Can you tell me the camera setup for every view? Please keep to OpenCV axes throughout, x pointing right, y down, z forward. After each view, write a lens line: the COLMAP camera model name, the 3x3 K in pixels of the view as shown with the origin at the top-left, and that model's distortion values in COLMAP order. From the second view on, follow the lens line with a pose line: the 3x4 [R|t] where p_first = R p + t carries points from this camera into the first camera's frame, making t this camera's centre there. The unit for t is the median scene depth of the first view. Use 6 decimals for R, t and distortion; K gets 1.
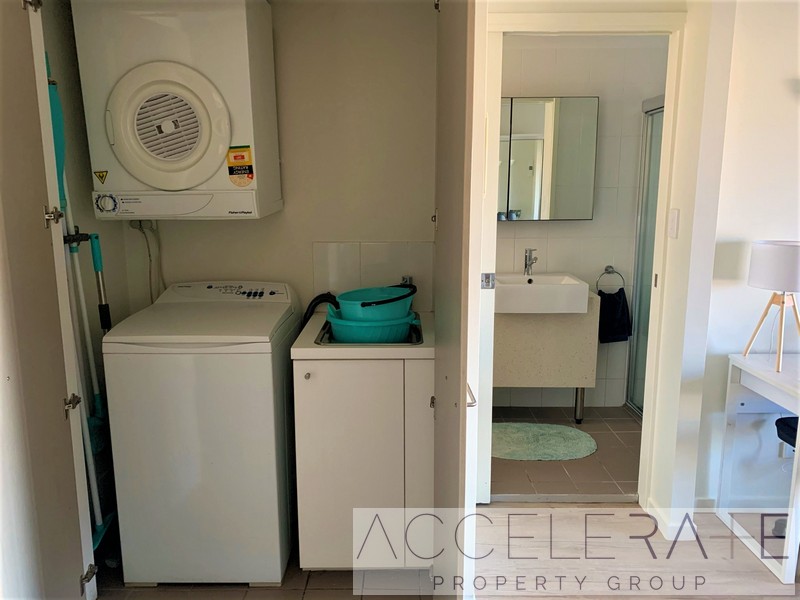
lens RADIAL K [[613.5, 0, 400.8], [0, 613.5, 293.5], [0, 0, 1]] dist [0.082098, -0.105429]
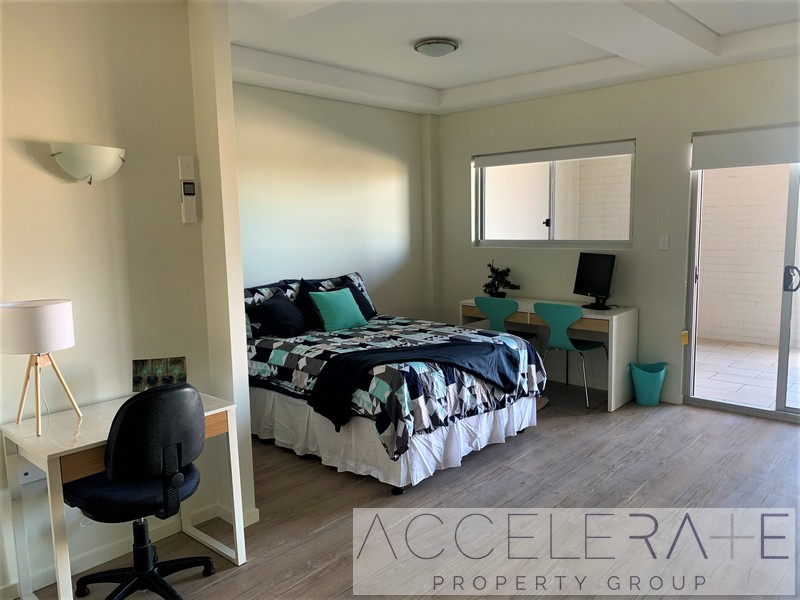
lens RADIAL K [[613.5, 0, 400.8], [0, 613.5, 293.5], [0, 0, 1]] dist [0.082098, -0.105429]
pose [[0.678632, -0.101841, 0.727384, 0.279643], [0.146661, 0.989185, 0.001664, -0.011431], [-0.719687, 0.105550, 0.686229, -0.085374]]
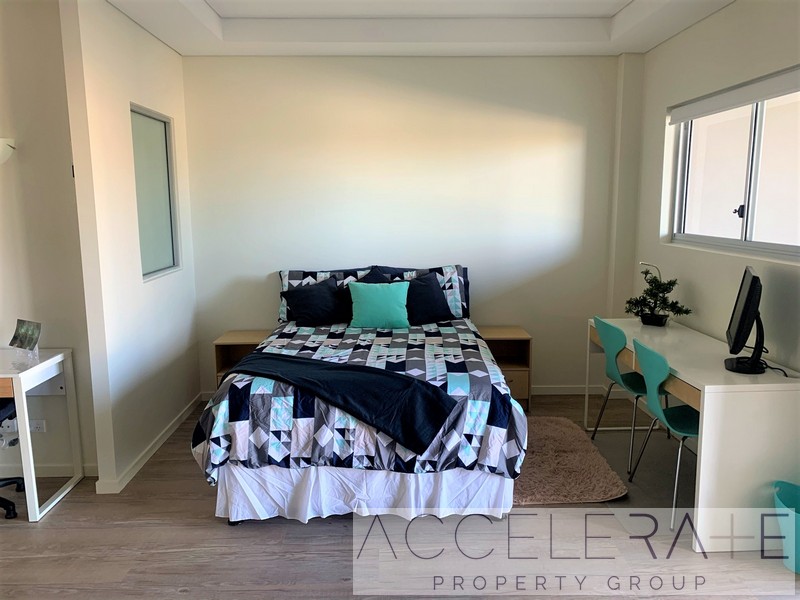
lens RADIAL K [[613.5, 0, 400.8], [0, 613.5, 293.5], [0, 0, 1]] dist [0.082098, -0.105429]
pose [[0.999870, -0.006562, 0.014745, 1.809469], [0.006918, 0.999683, -0.024190, 0.027960], [-0.014581, 0.024288, 0.999599, -0.330394]]
